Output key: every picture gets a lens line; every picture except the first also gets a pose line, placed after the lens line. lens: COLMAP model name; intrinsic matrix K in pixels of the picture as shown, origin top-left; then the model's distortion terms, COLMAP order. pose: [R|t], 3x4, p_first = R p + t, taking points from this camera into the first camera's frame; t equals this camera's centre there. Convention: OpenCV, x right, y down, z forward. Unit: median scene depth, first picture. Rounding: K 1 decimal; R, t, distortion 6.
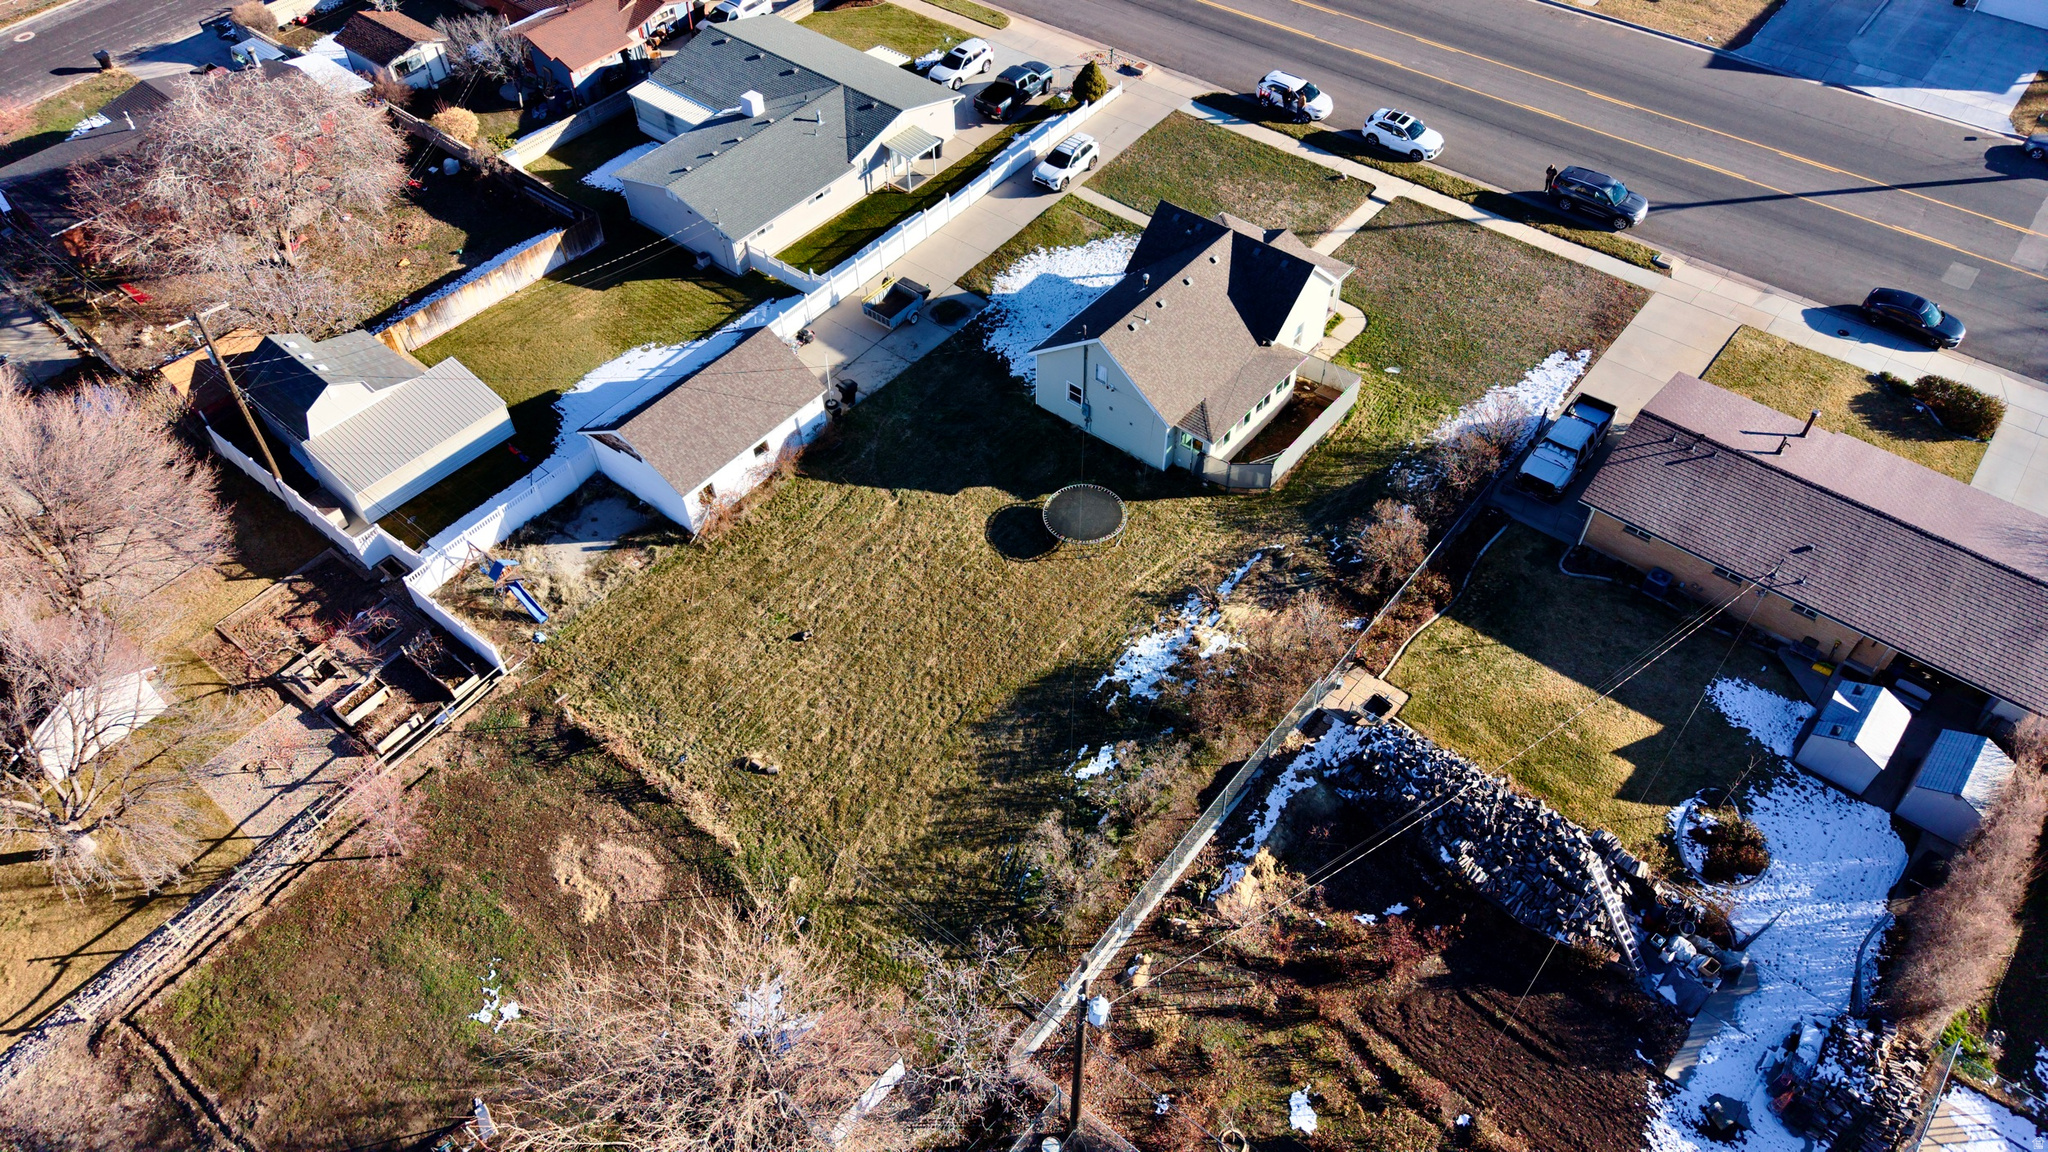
lens RADIAL K [[1379.2, 0, 1022.3], [0, 1379.2, 567.6], [0, 0, 1]] dist [0.040092, -0.044980]
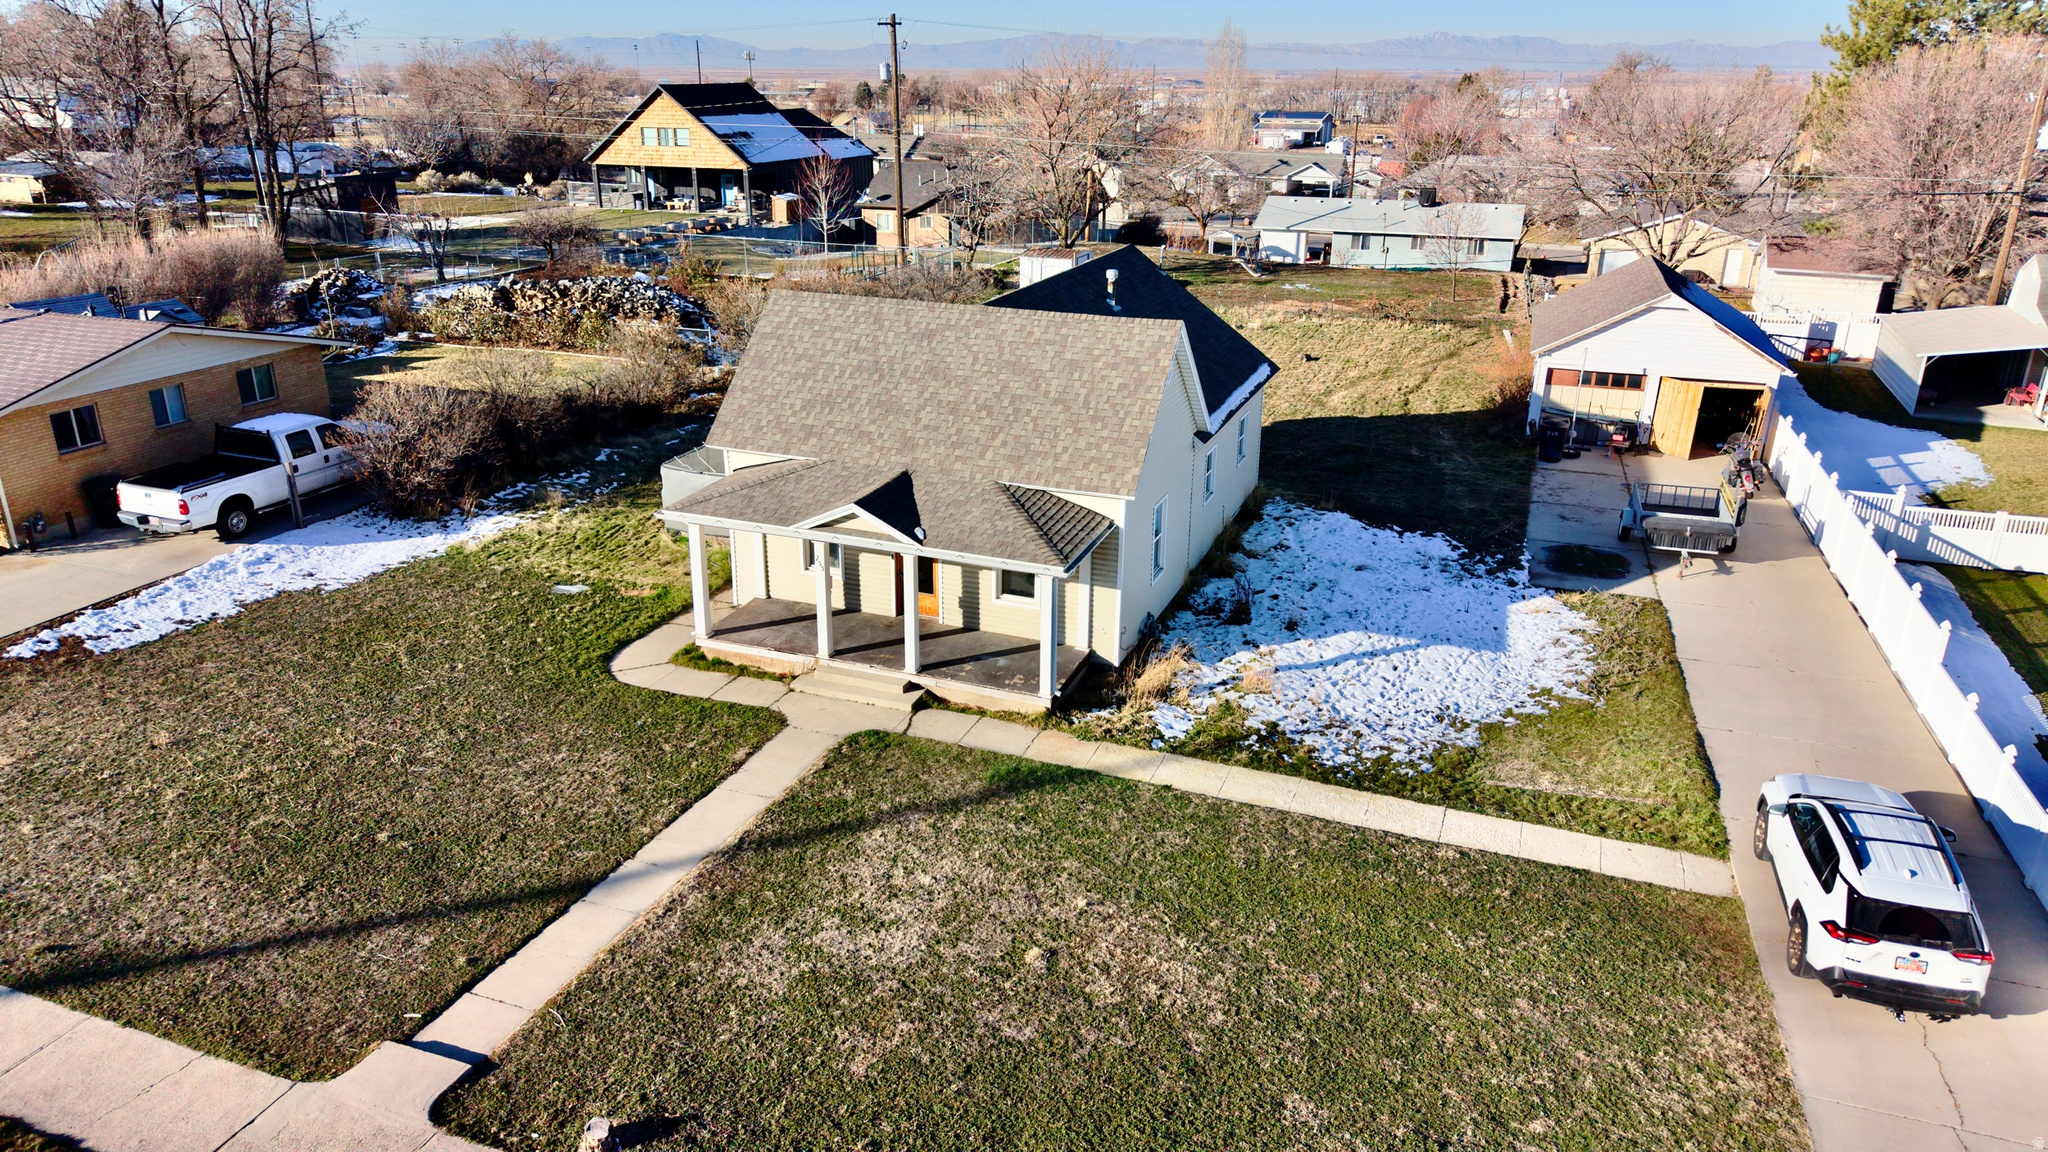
lens RADIAL K [[1385.3, 0, 1013.7], [0, 1385.3, 562.2], [0, 0, 1]] dist [0.005252, -0.002949]
pose [[-0.948011, 0.120061, -0.294721, 0.294683], [-0.229362, 0.384226, 0.894295, -0.634294], [0.220610, 0.915399, -0.336713, 1.315584]]
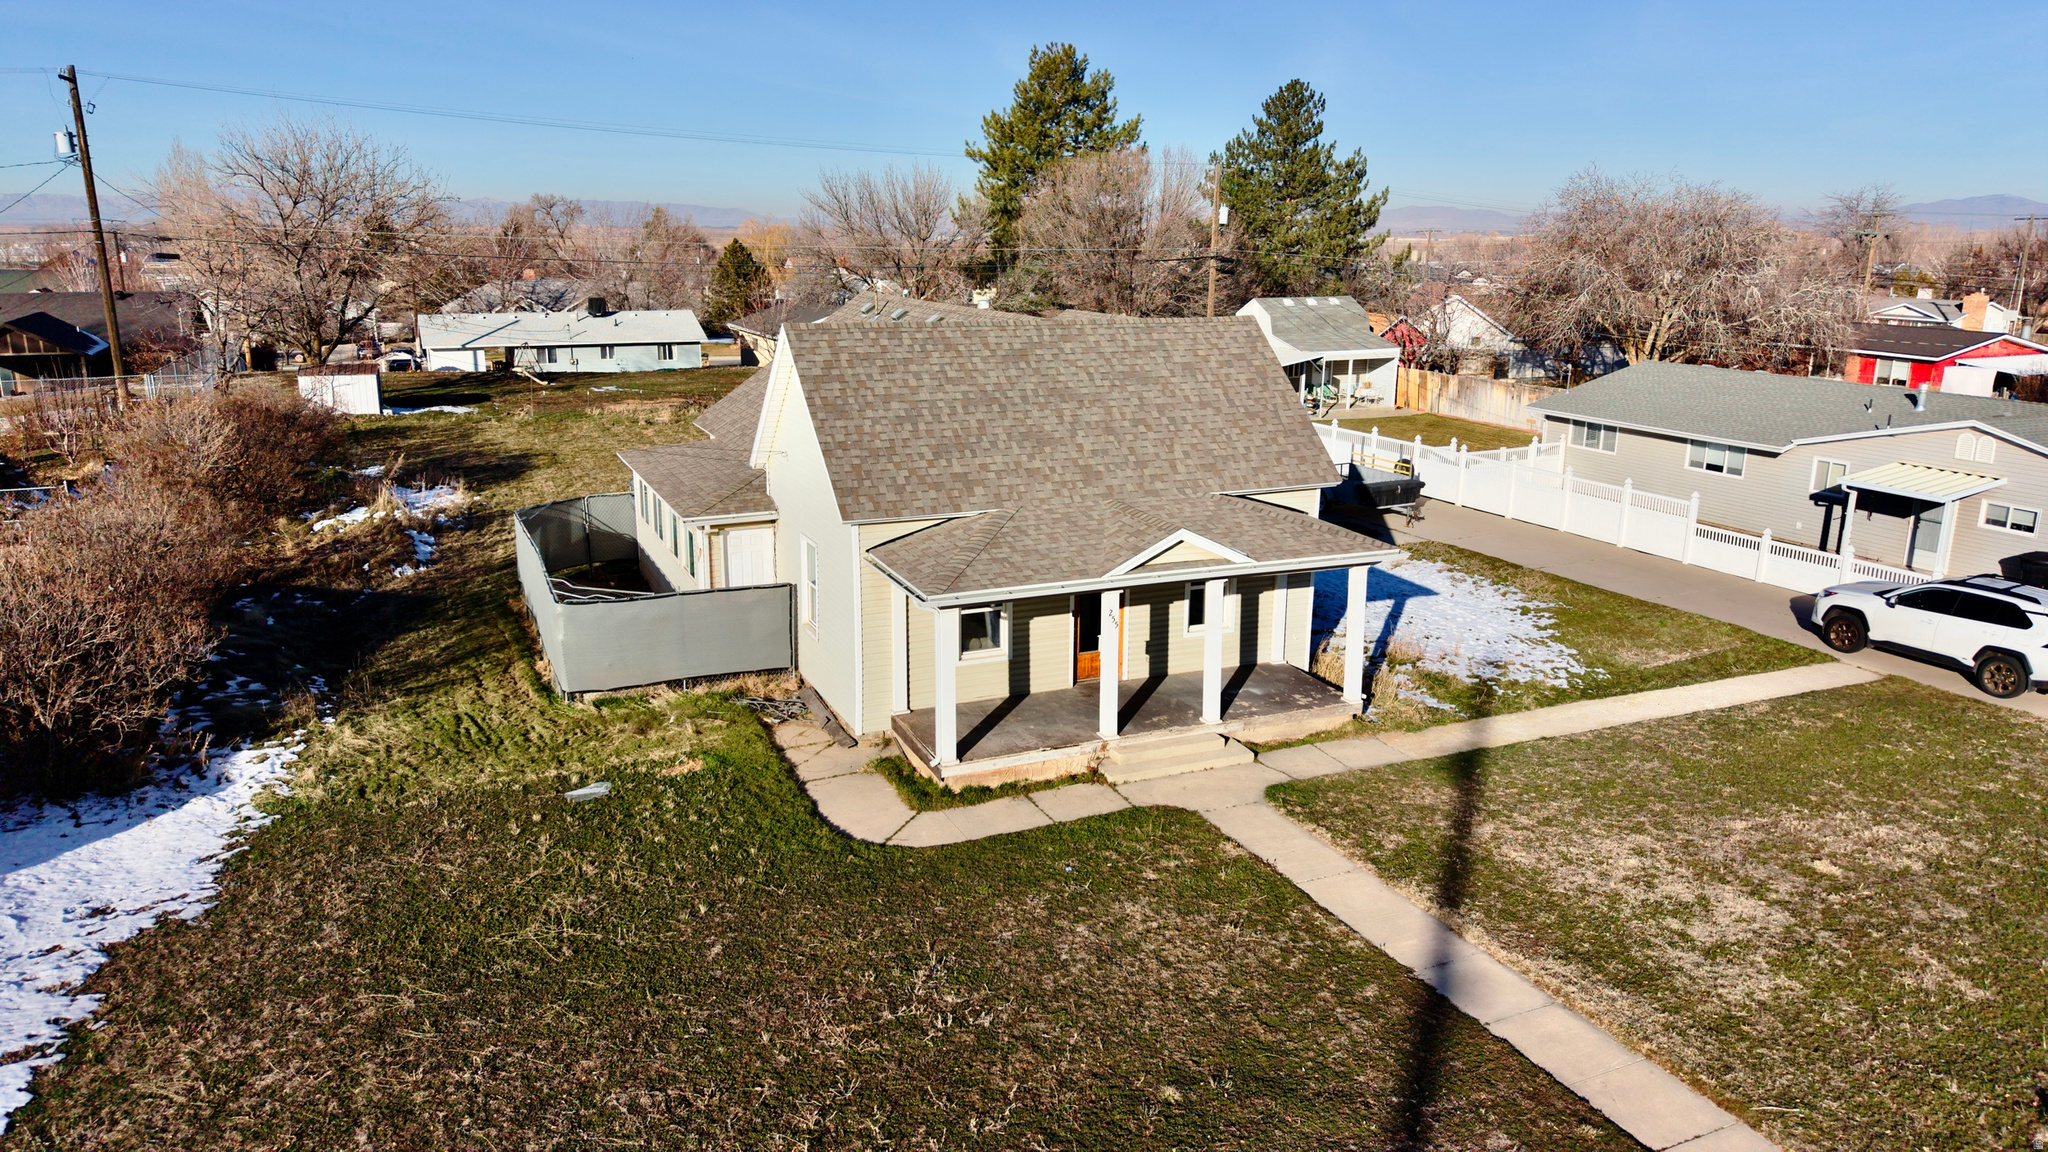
lens RADIAL K [[1379.2, 0, 1022.3], [0, 1379.2, 567.6], [0, 0, 1]] dist [0.040092, -0.044980]
pose [[-0.442634, 0.230092, -0.866679, 0.519915], [-0.667565, 0.560749, 0.489813, -0.410788], [0.598692, 0.795373, -0.094605, 1.174765]]
